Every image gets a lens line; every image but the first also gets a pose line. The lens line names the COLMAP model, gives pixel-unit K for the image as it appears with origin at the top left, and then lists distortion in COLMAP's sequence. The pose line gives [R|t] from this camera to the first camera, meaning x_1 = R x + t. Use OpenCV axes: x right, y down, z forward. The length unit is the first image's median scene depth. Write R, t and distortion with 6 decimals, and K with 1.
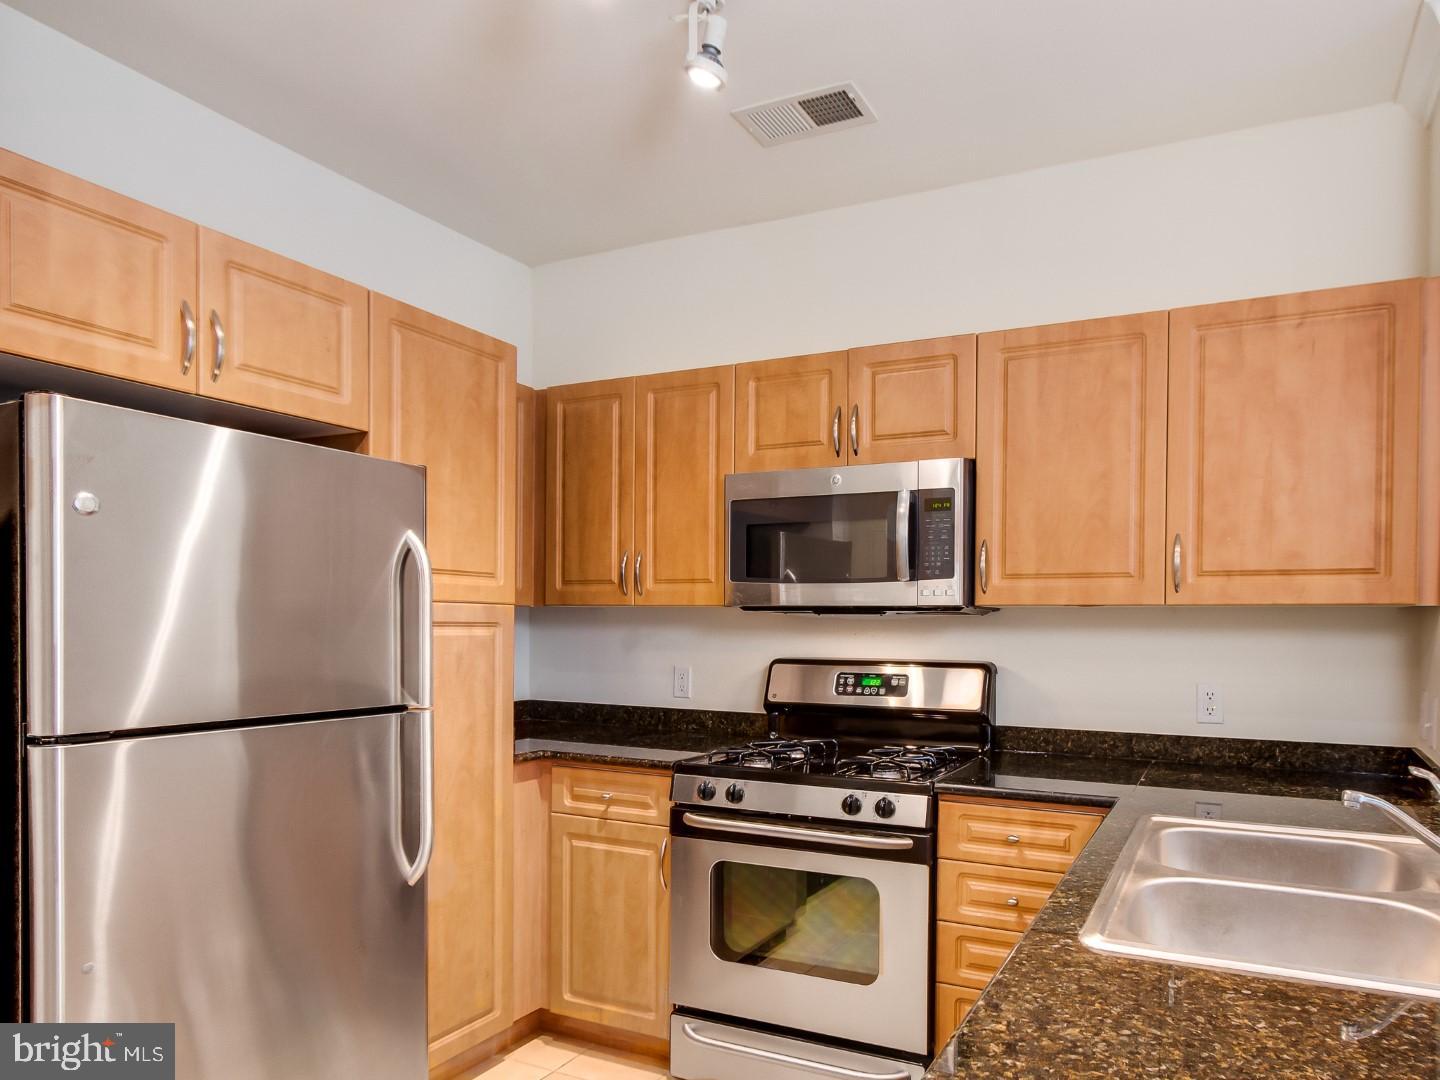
lens RADIAL K [[897.2, 0, 815.7], [0, 897.2, 635.3], [0, 0, 1]] dist [-0.016313, 0.006153]
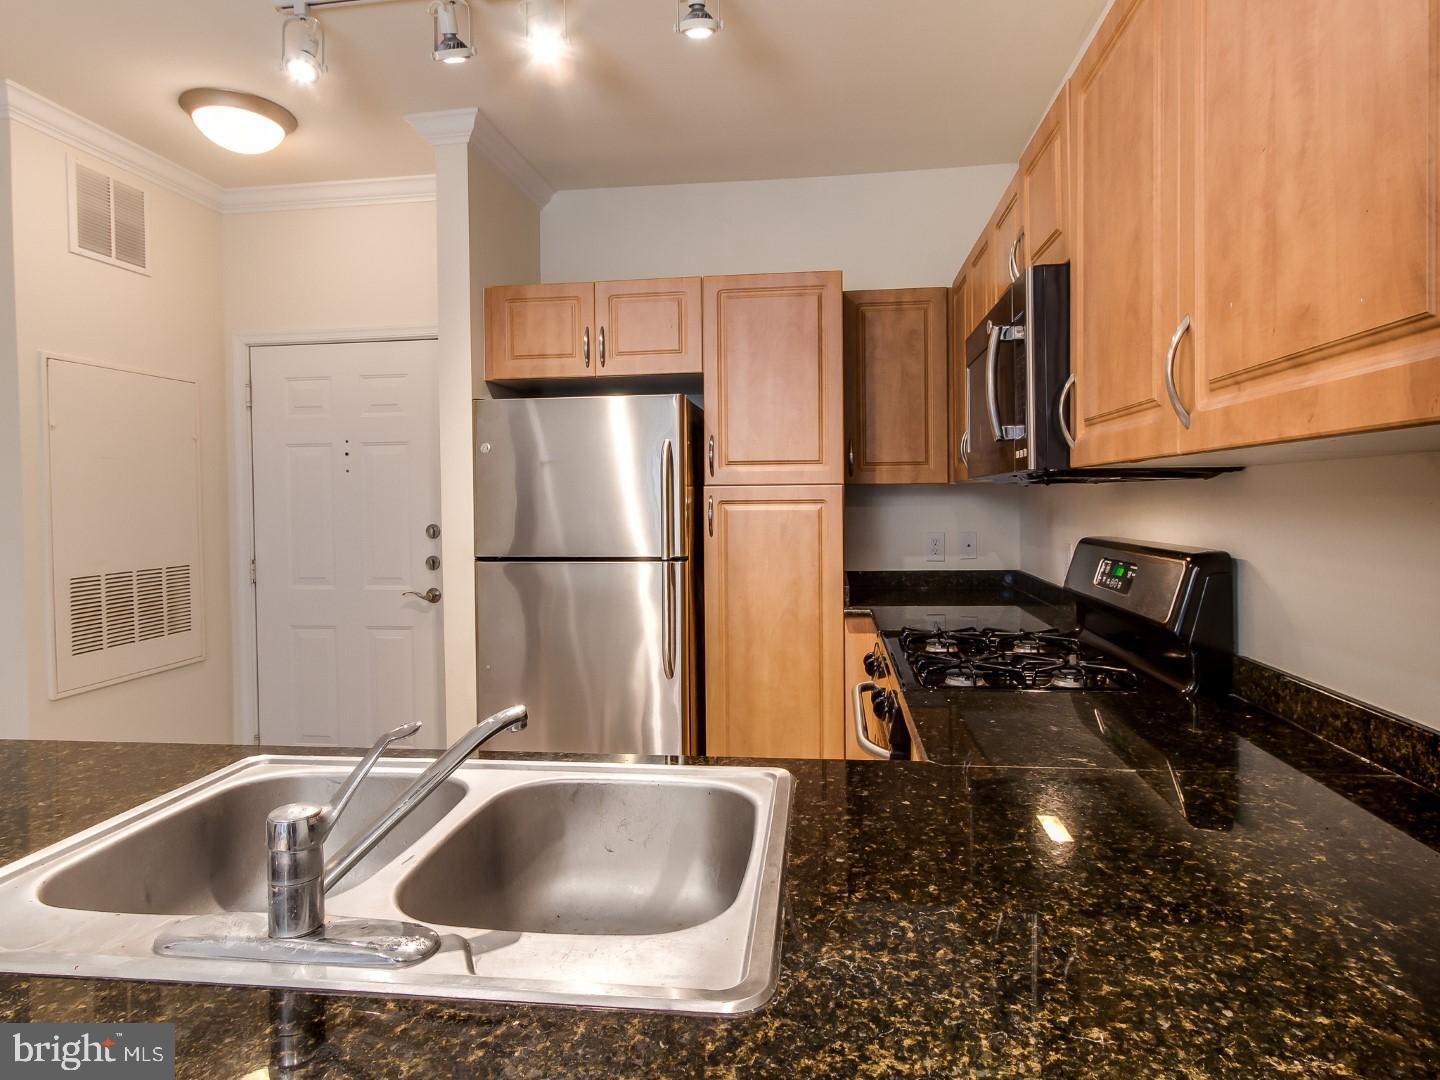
lens RADIAL K [[807.5, 0, 726.7], [0, 807.5, 512.6], [0, 0, 1]] dist [-0.006129, 0.000477]
pose [[0.312714, 0.003230, -0.949842, 0.701234], [0.001352, 0.999992, 0.003846, -0.001313], [0.949846, -0.002487, 0.312707, 0.555971]]
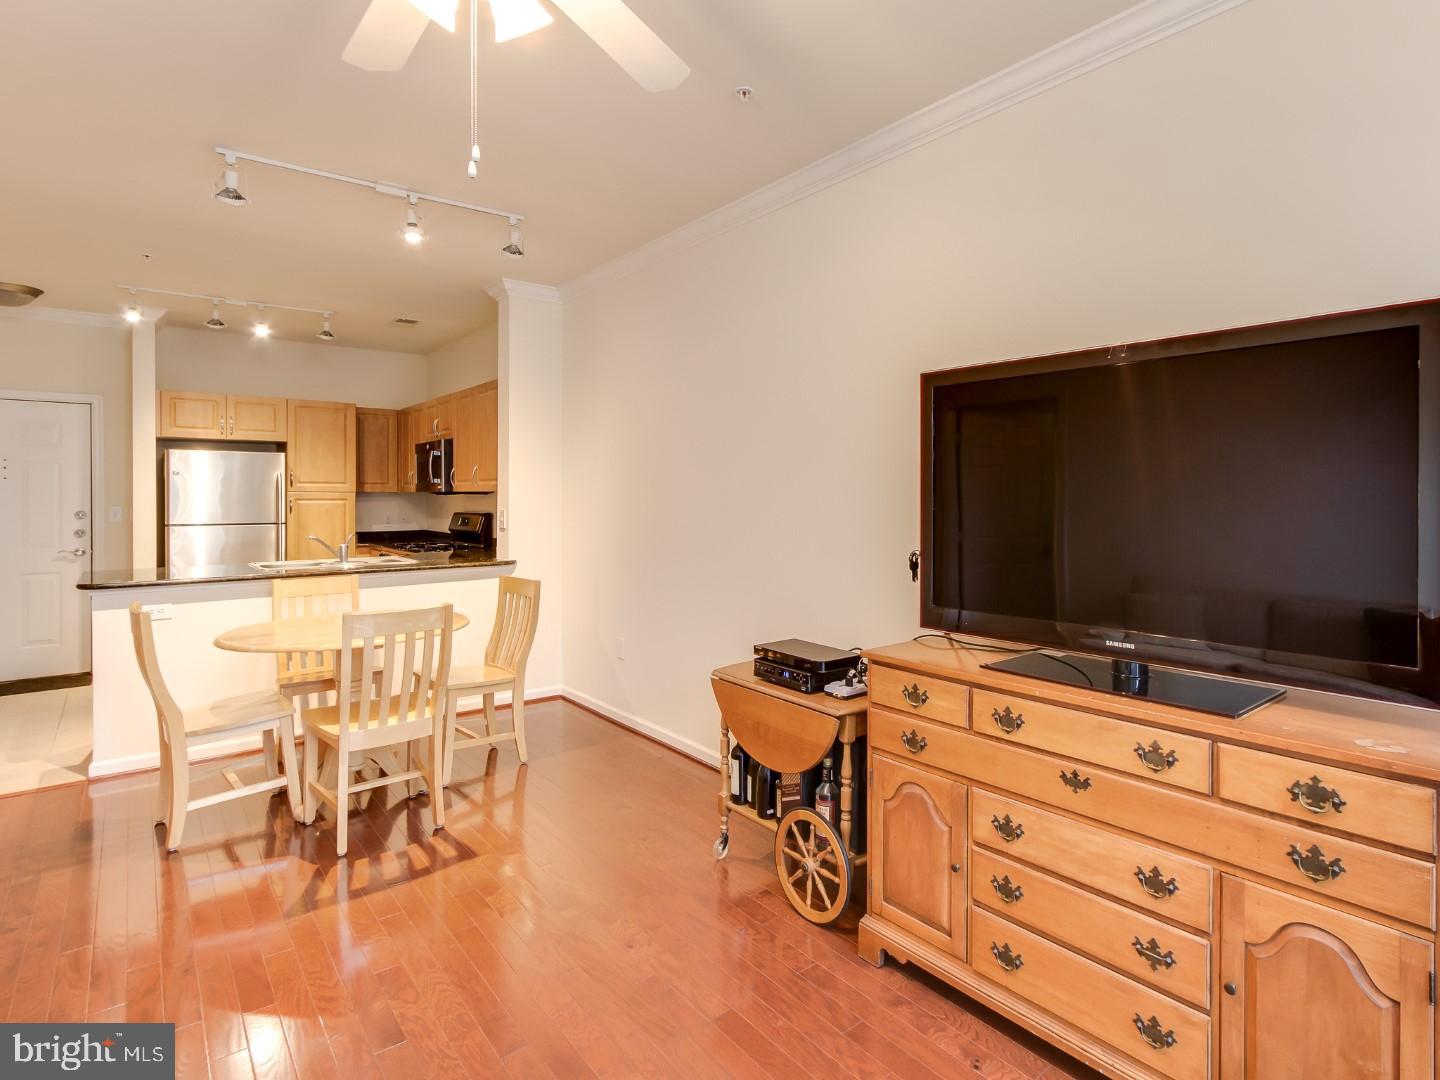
lens RADIAL K [[760.2, 0, 759.6], [0, 760.2, 497.0], [0, 0, 1]] dist [0.005096, 0.002267]
pose [[0.902799, -0.007326, -0.430001, 2.060804], [0.001216, 0.999894, -0.014483, 0.018794], [0.430062, 0.012553, 0.902712, -0.713568]]
